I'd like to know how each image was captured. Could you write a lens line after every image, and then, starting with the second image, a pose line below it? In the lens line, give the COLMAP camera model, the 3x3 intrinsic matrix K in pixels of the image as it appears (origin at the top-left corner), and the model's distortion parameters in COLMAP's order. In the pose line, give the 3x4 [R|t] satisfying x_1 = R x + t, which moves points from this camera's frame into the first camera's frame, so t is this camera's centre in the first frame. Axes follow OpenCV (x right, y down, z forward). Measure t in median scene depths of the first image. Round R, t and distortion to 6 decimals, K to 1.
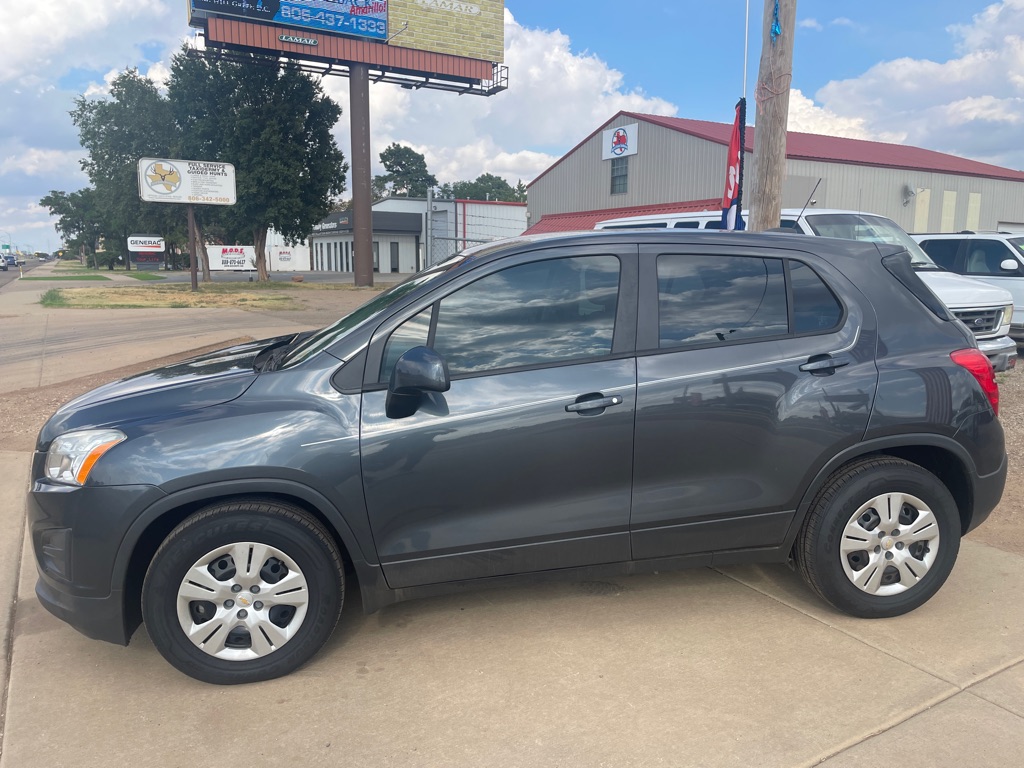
lens RADIAL K [[736.1, 0, 512.0], [0, 736.1, 370.2], [0, 0, 1]] dist [0.139244, -0.212246]
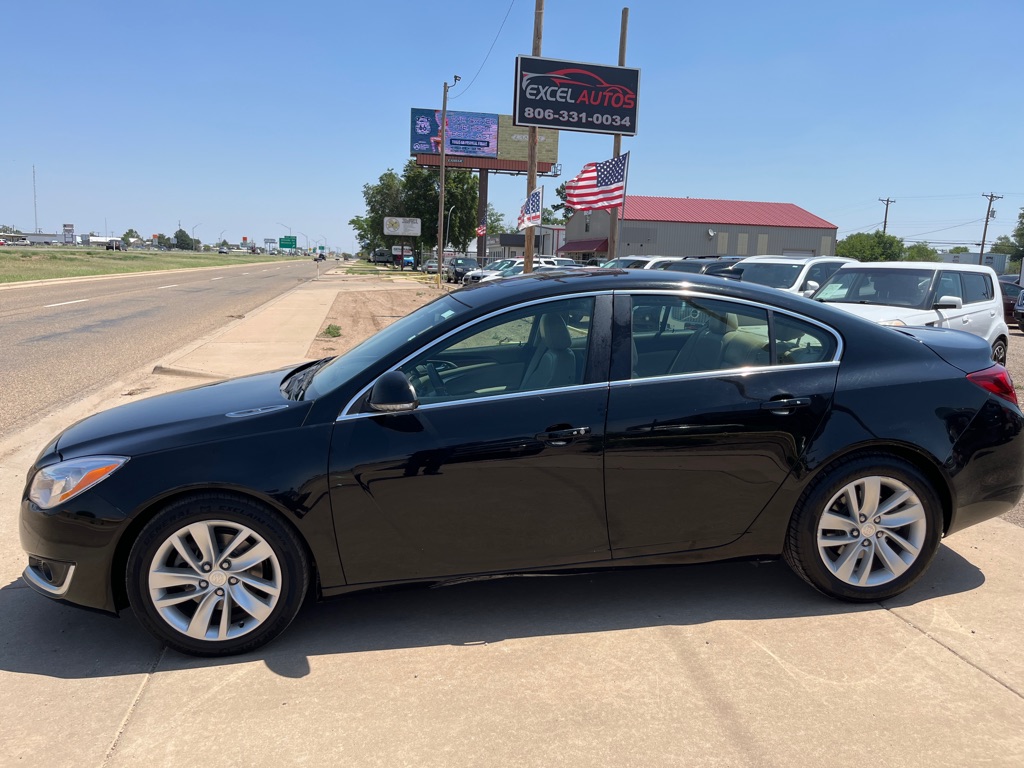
lens RADIAL K [[757.2, 0, 518.0], [0, 757.2, 381.0], [0, 0, 1]] dist [0.011104, -0.002796]
pose [[0.944579, 0.075707, -0.319437, 0.586528], [-0.075041, 0.997076, 0.014413, 0.143822], [0.319594, 0.010357, 0.947498, -0.939825]]
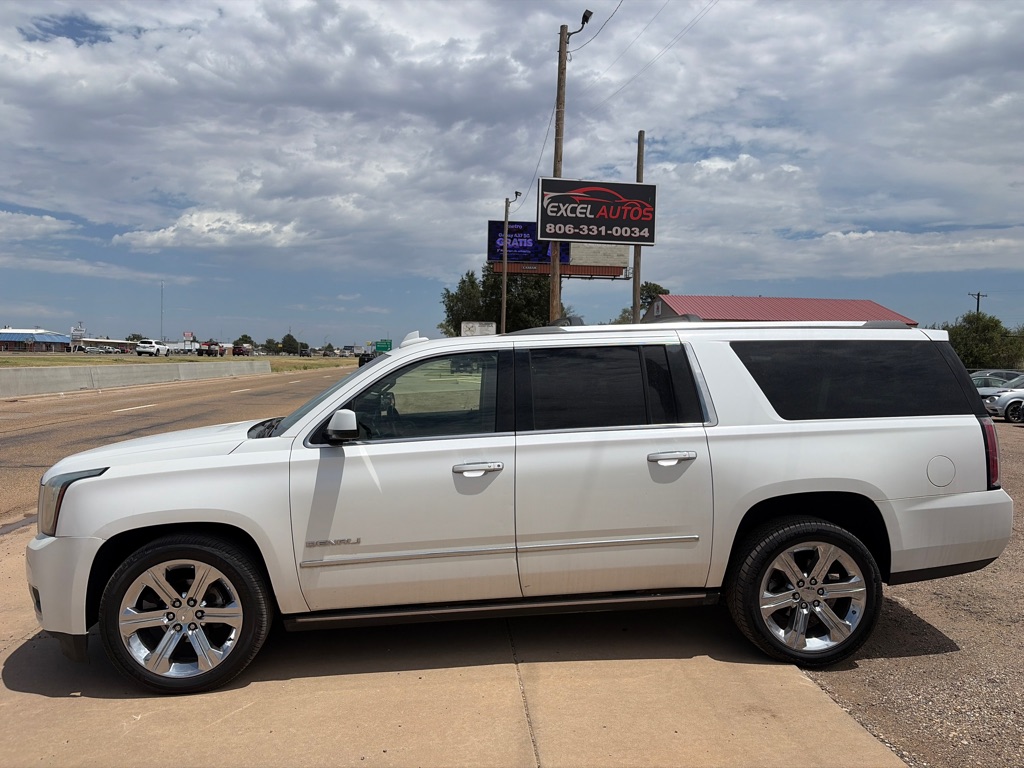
lens RADIAL K [[753.8, 0, 516.0], [0, 753.8, 379.4], [0, 0, 1]] dist [0.081523, -0.000823]
pose [[0.896644, 0.025160, -0.442036, 0.644263], [-0.080478, 0.991014, -0.106837, 0.138535], [0.435376, 0.131368, 0.890612, -0.938519]]
